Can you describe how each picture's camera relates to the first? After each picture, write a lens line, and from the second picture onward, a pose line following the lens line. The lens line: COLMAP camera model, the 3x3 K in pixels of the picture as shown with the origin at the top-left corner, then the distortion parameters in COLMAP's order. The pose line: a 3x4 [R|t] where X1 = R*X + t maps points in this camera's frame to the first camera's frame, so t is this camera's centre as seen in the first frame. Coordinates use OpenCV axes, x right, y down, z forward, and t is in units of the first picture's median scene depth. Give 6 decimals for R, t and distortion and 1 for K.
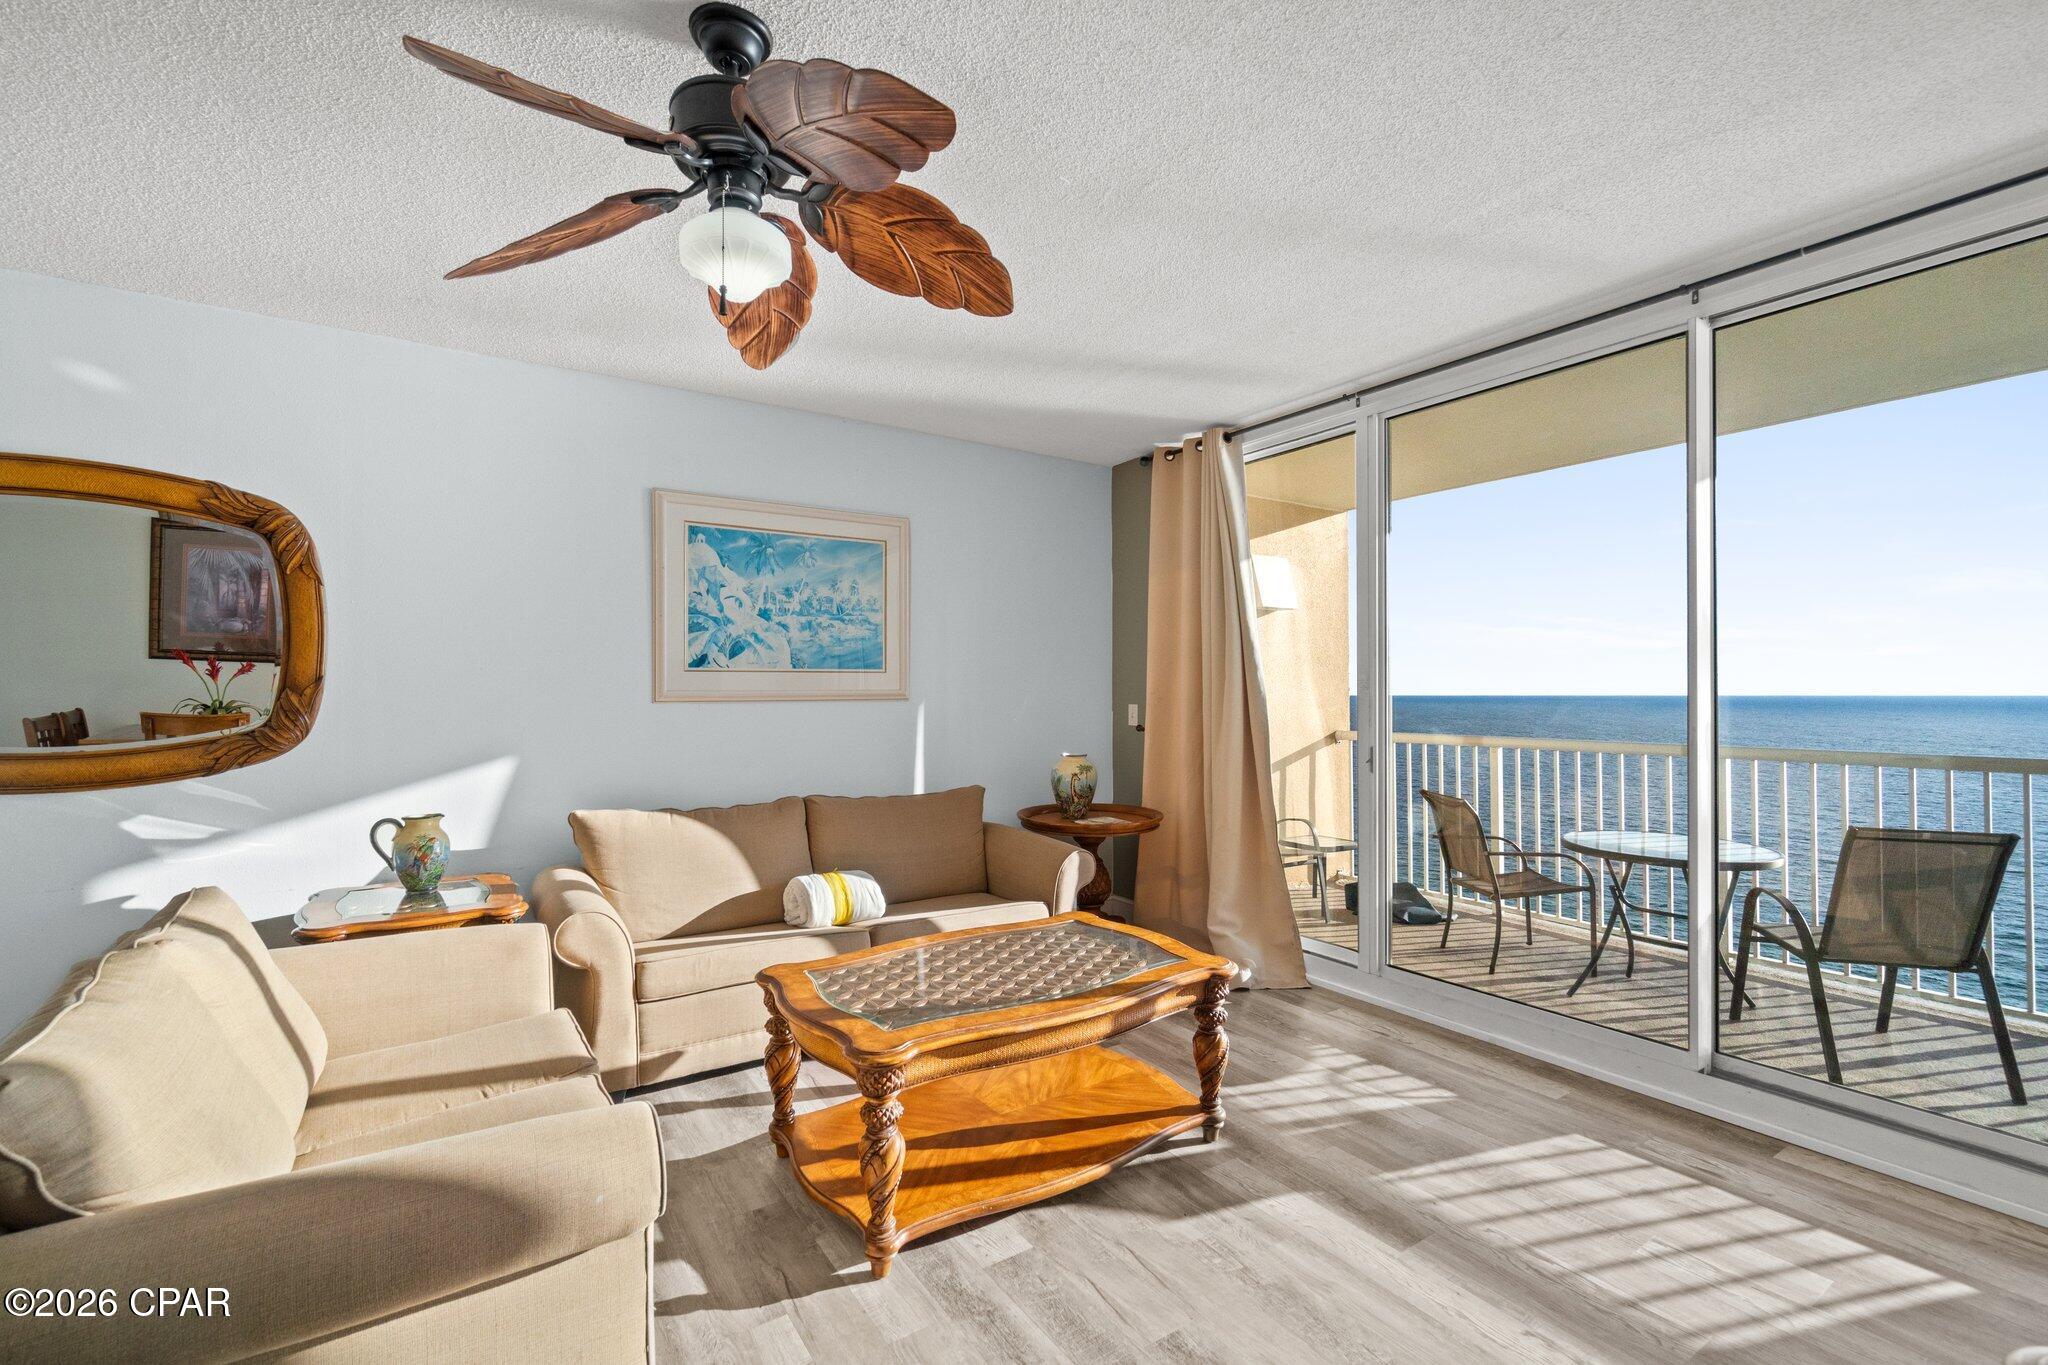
lens RADIAL K [[886.6, 0, 1010.4], [0, 886.6, 690.2], [0, 0, 1]] dist [-0.003080, 0.000249]
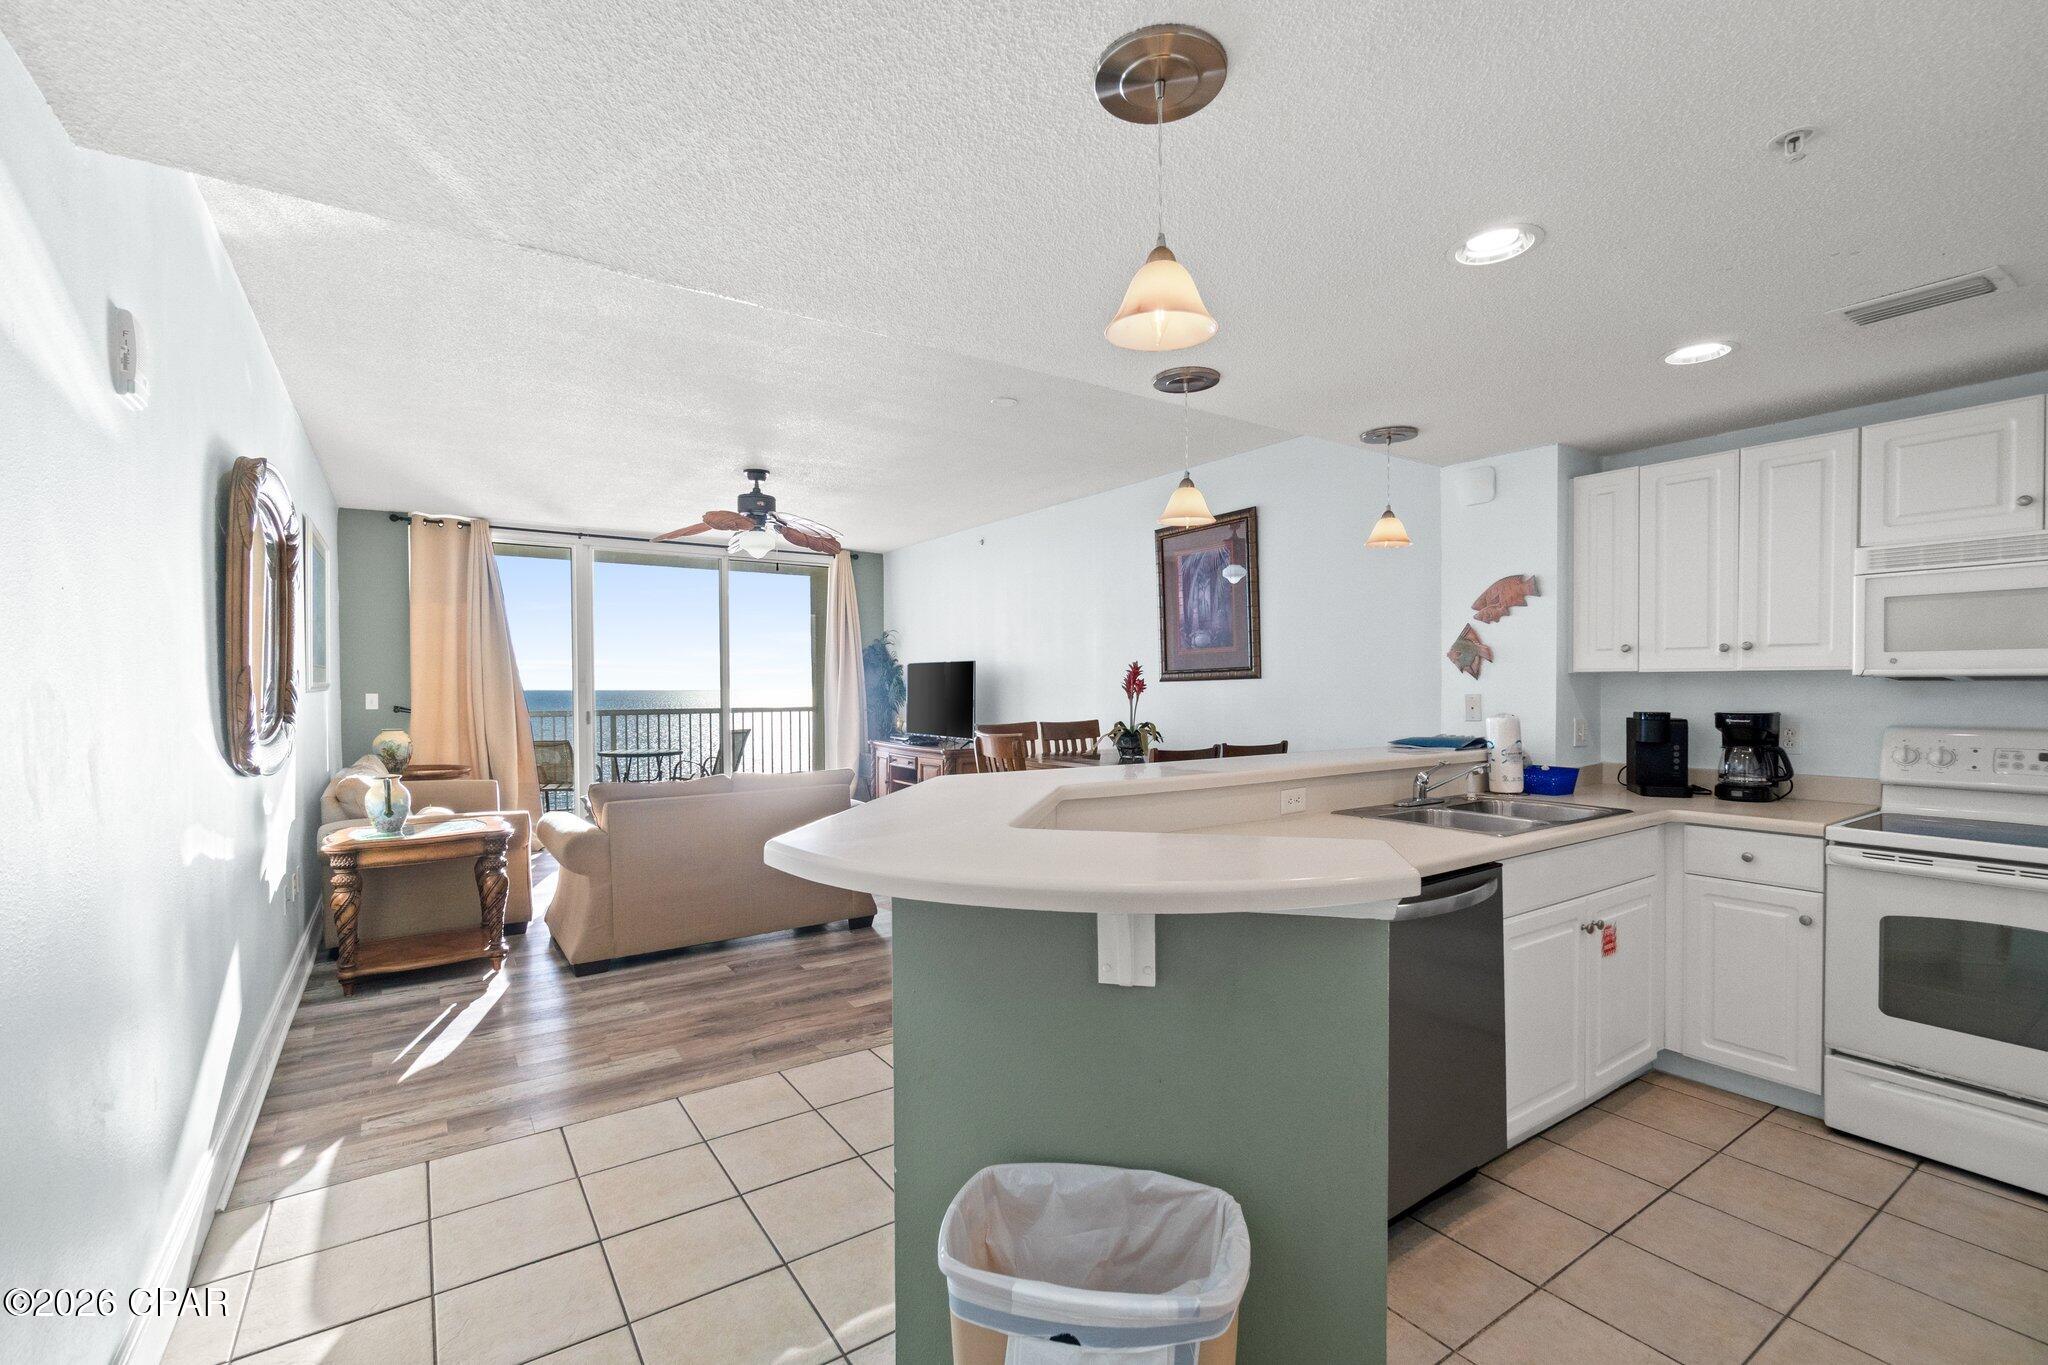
lens RADIAL K [[886.6, 0, 1026.3], [0, 886.6, 701.9], [0, 0, 1]] dist [-0.003080, 0.000249]
pose [[-0.020982, -0.020763, 0.999564, -1.526903], [-0.000230, 0.999784, 0.020763, 0.000820], [-0.999780, 0.000206, -0.020983, 0.050317]]
